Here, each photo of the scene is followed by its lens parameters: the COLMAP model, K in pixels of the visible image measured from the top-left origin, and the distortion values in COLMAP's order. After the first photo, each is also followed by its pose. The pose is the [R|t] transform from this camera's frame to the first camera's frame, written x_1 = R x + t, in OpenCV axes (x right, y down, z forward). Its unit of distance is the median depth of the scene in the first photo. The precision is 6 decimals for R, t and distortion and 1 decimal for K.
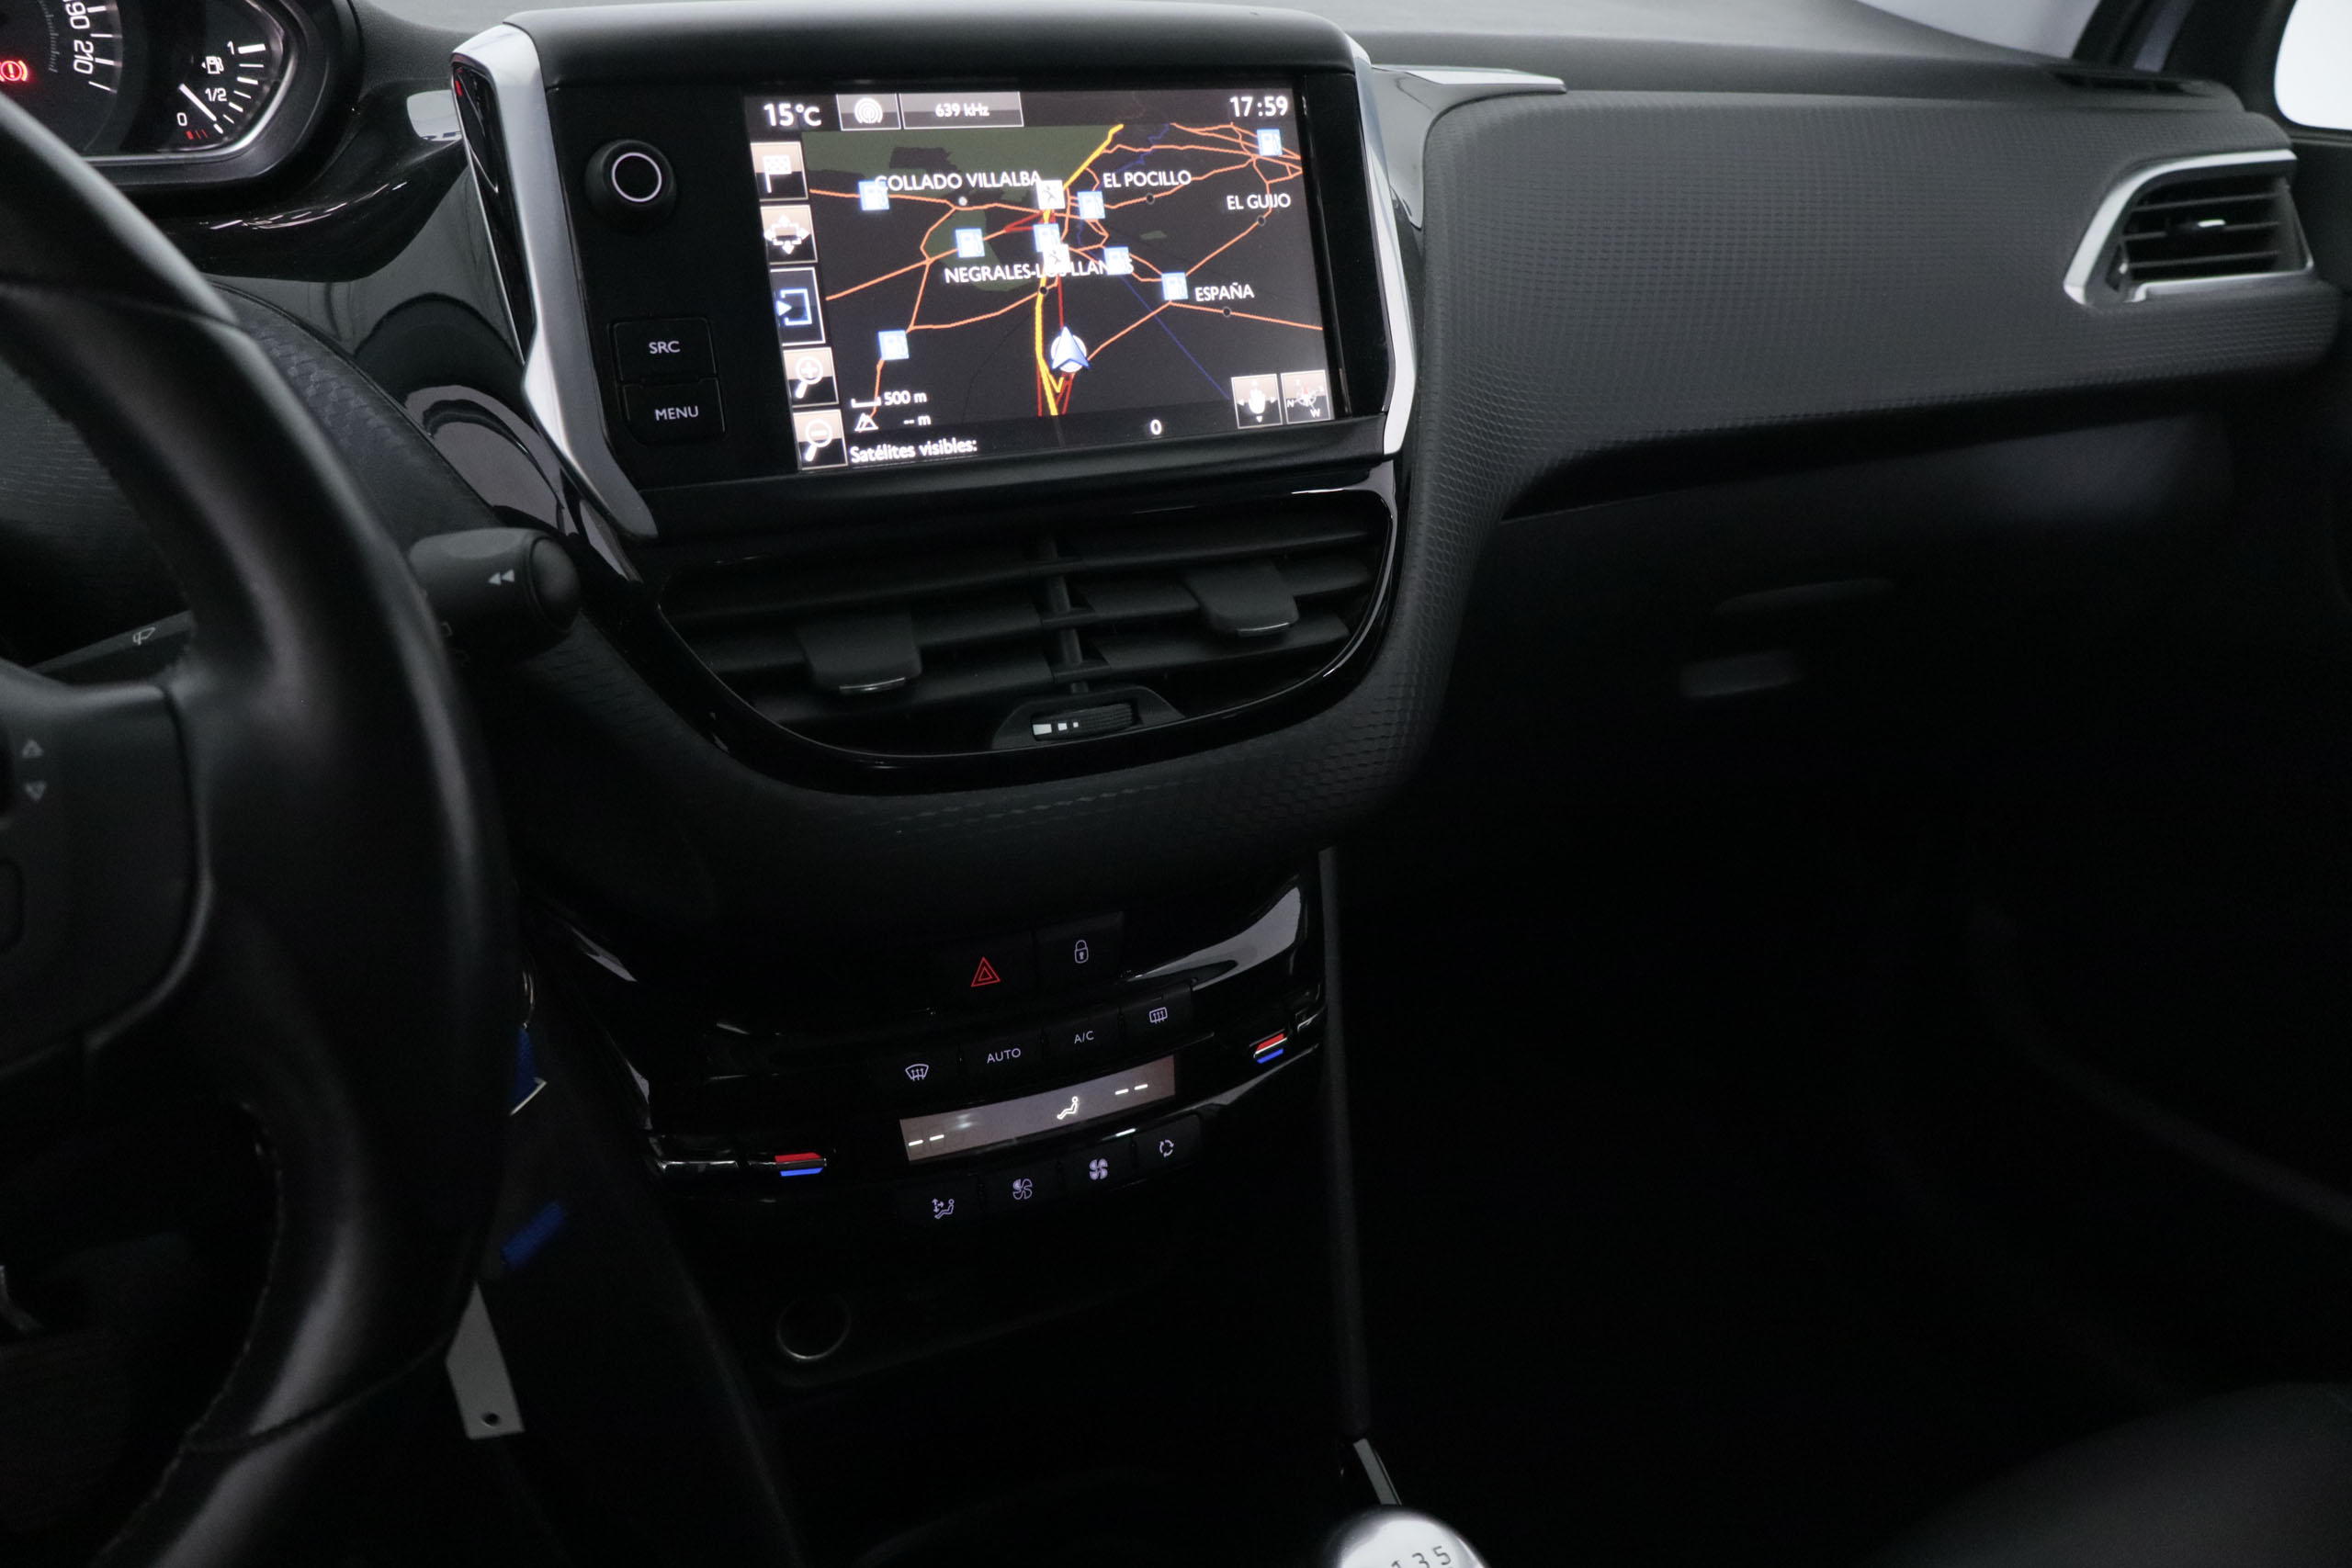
lens RADIAL K [[1996.5, 0, 1167.3], [0, 1996.5, 781.6], [0, 0, 1]] dist [0.007224, 0.003250]
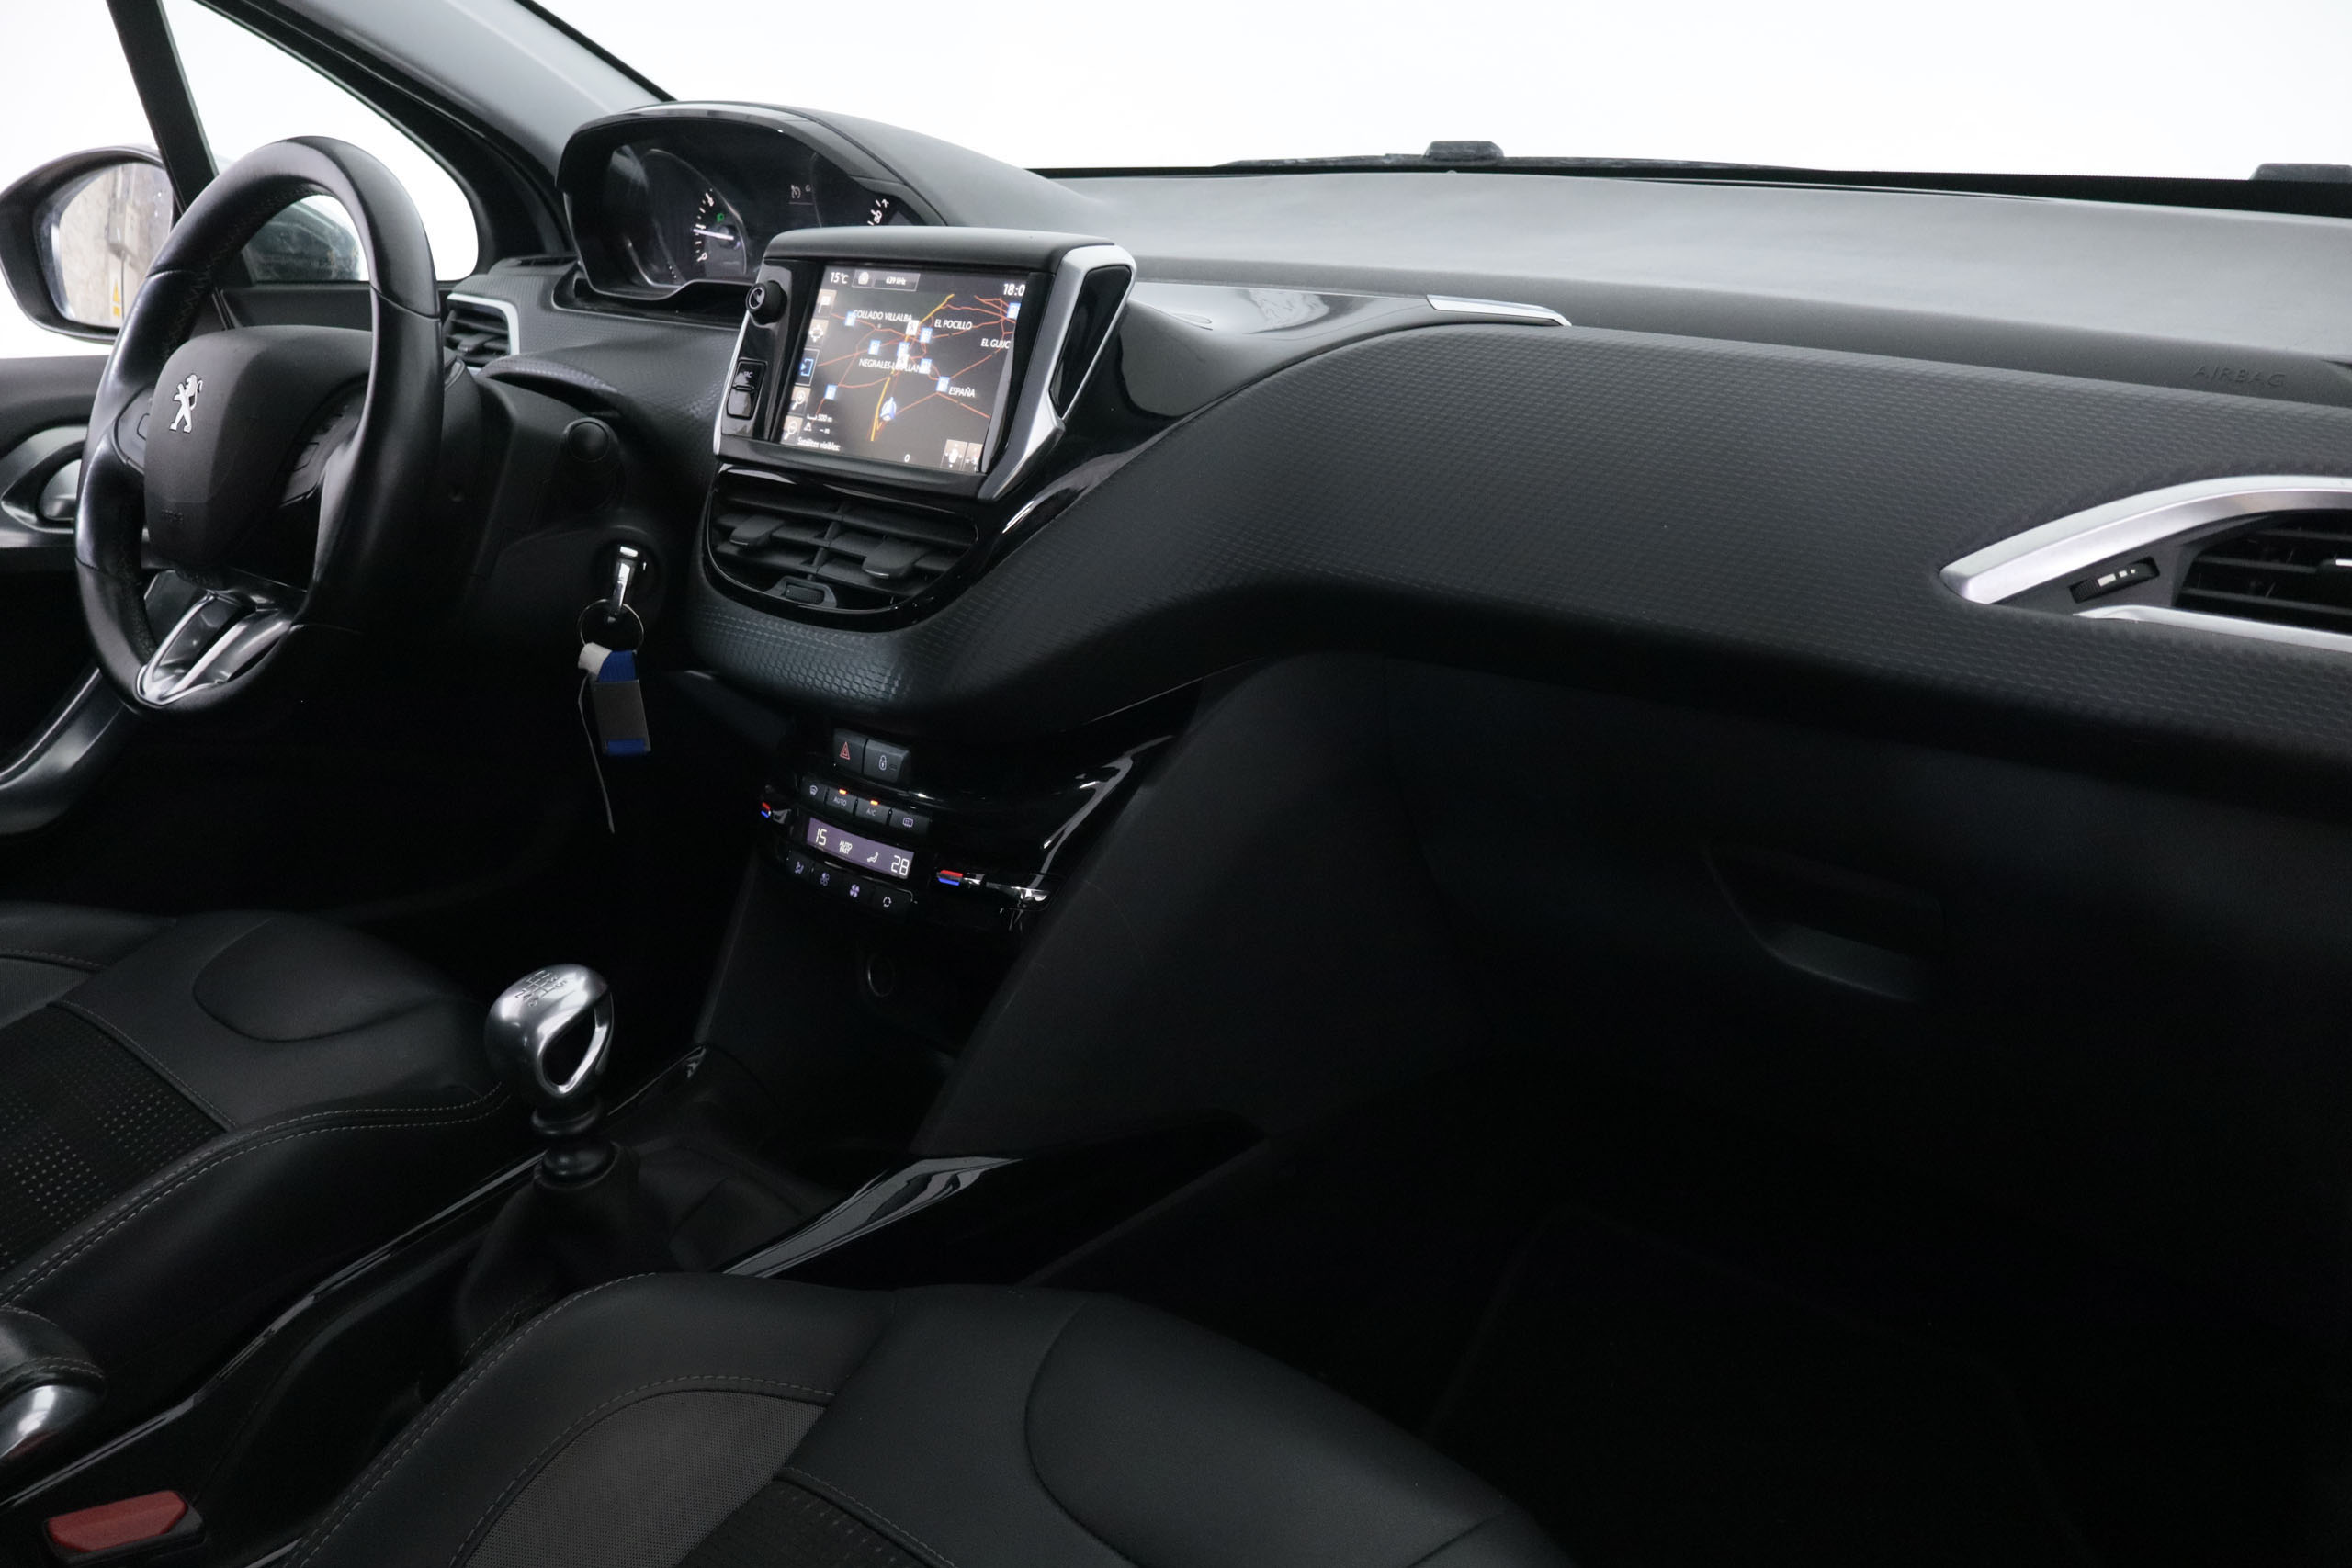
lens RADIAL K [[1996.5, 0, 1181.1], [0, 1996.5, 788.2], [0, 0, 1]] dist [0.007224, 0.003250]
pose [[0.342626, 0.248833, -0.905919, 1.752223], [-0.383389, 0.917371, 0.106977, -0.192198], [0.857683, 0.310666, 0.409714, 0.578618]]
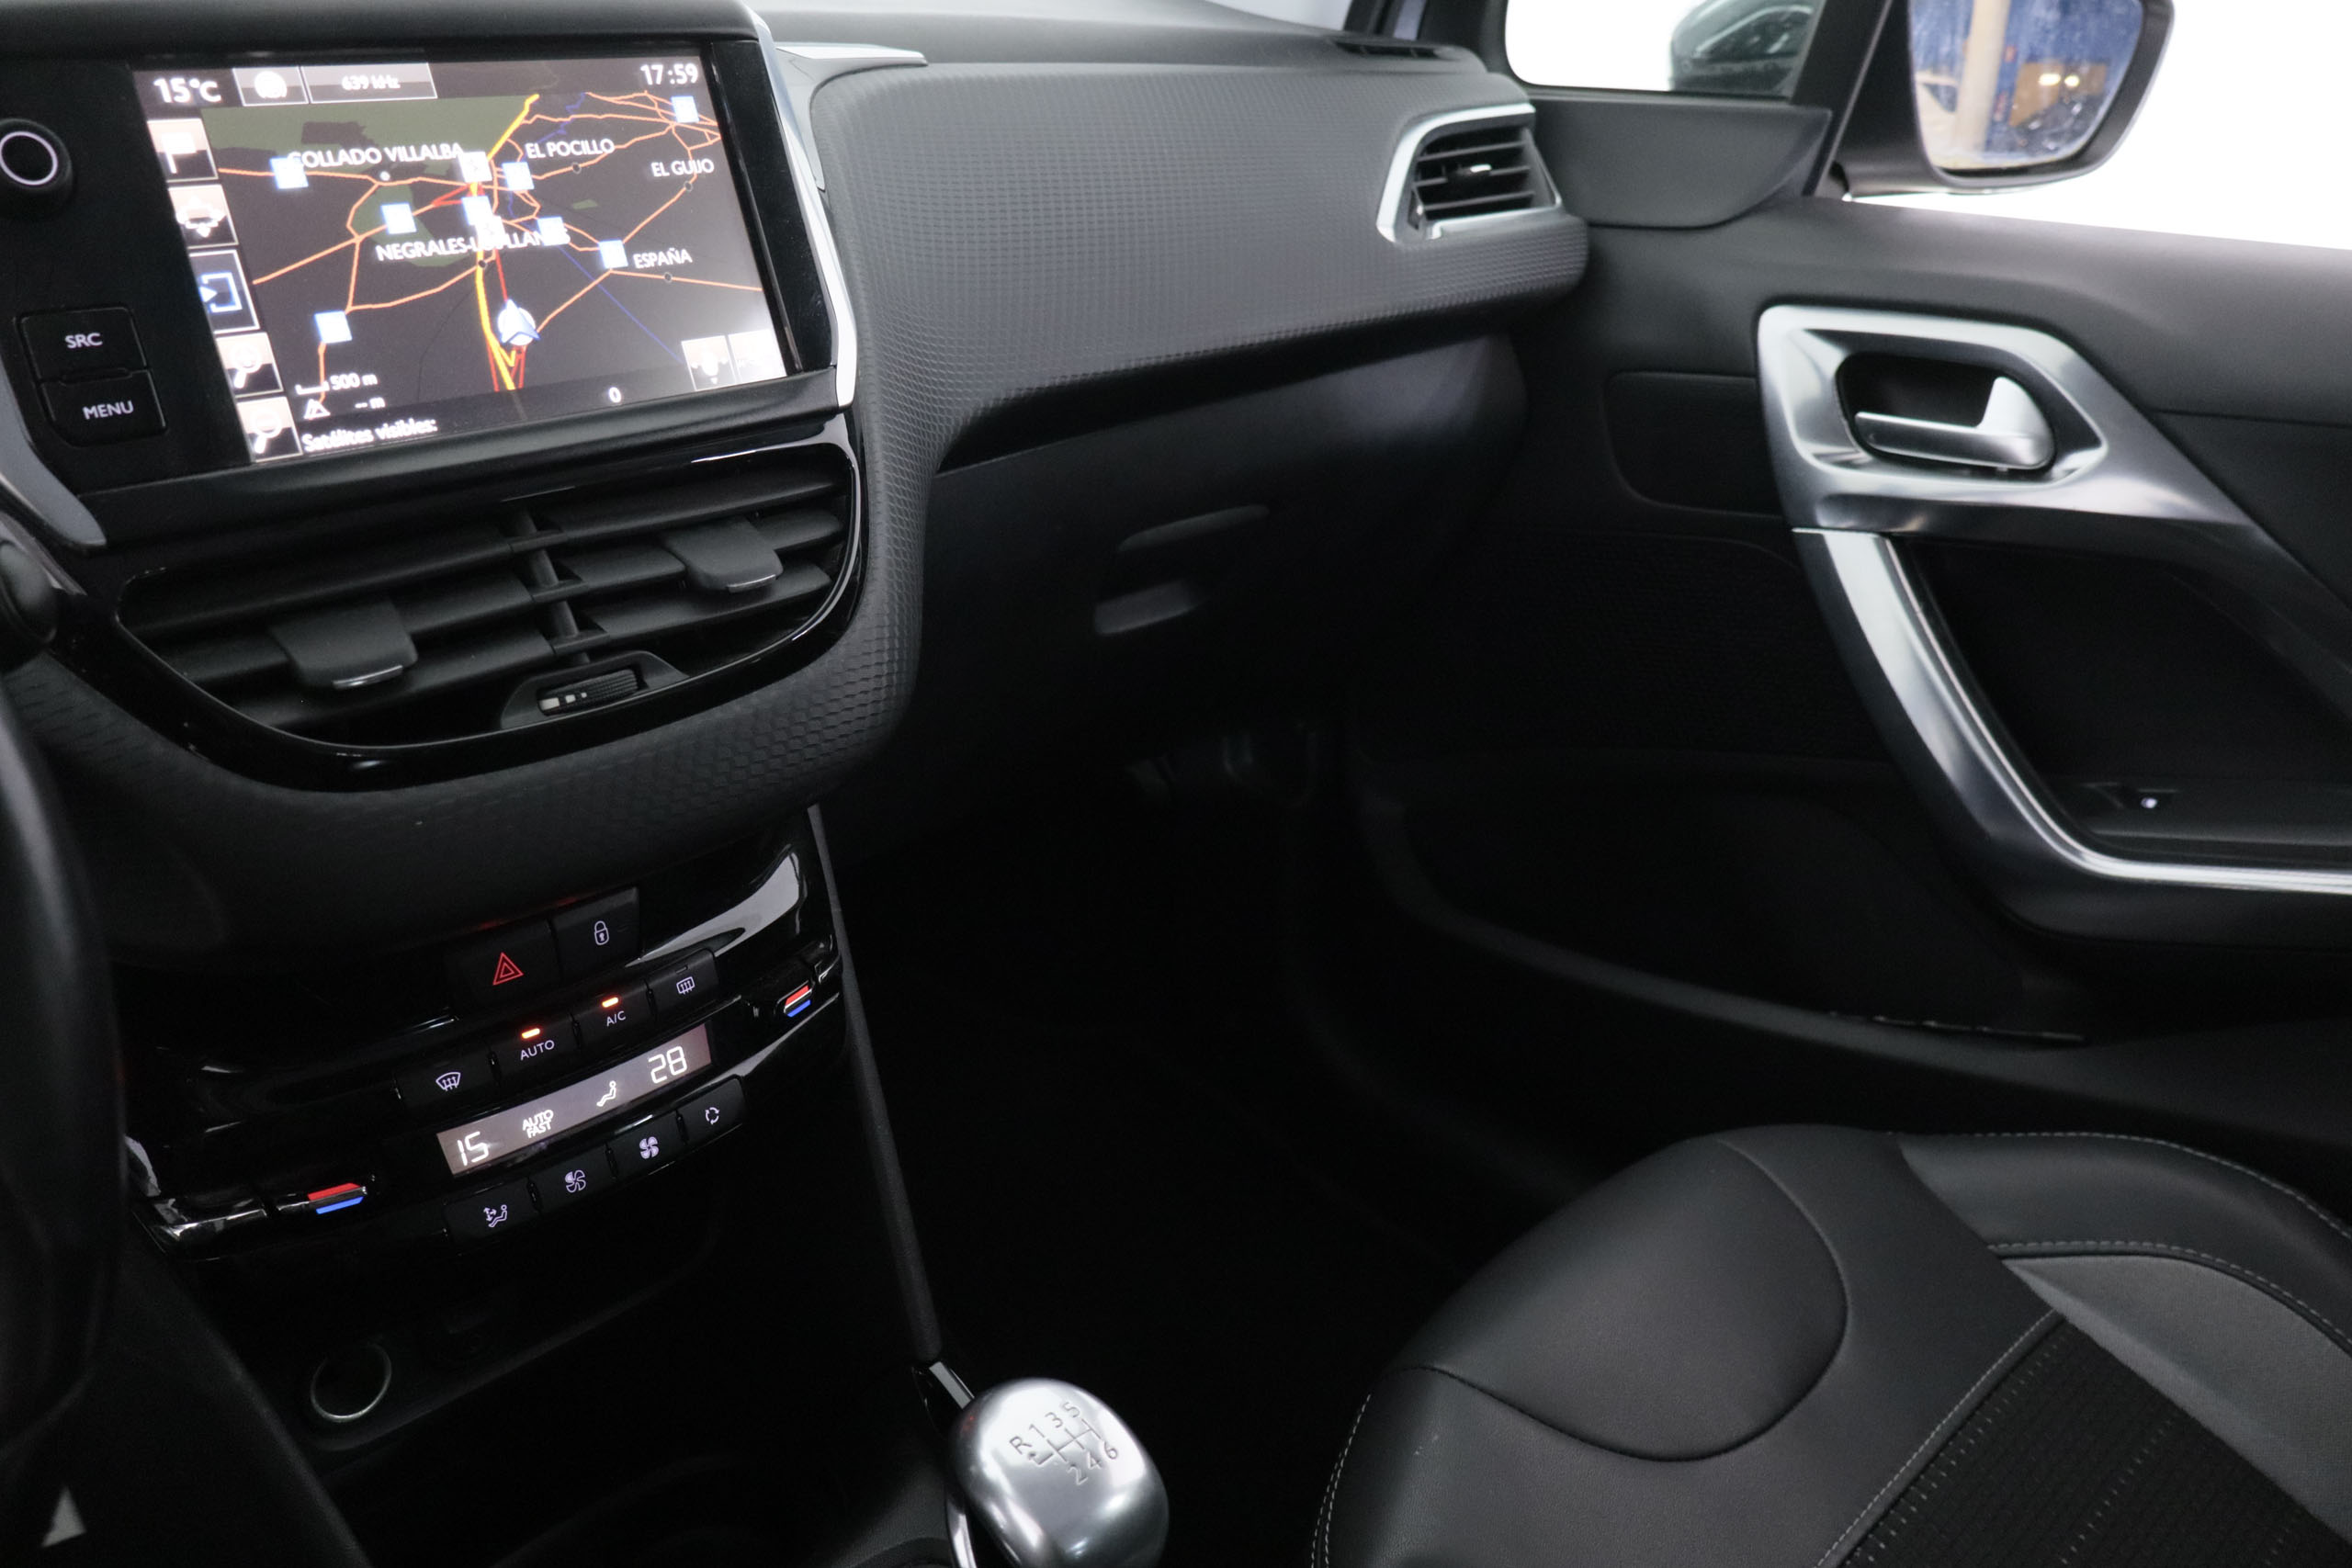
lens RADIAL K [[1996.5, 0, 1174.4], [0, 1996.5, 777.1], [0, 0, 1]] dist [0.007224, 0.003250]
pose [[0.938676, -0.139814, 0.315180, -0.085620], [0.141565, 0.989775, 0.017455, 0.034895], [-0.314398, 0.028234, 0.948871, -0.035066]]
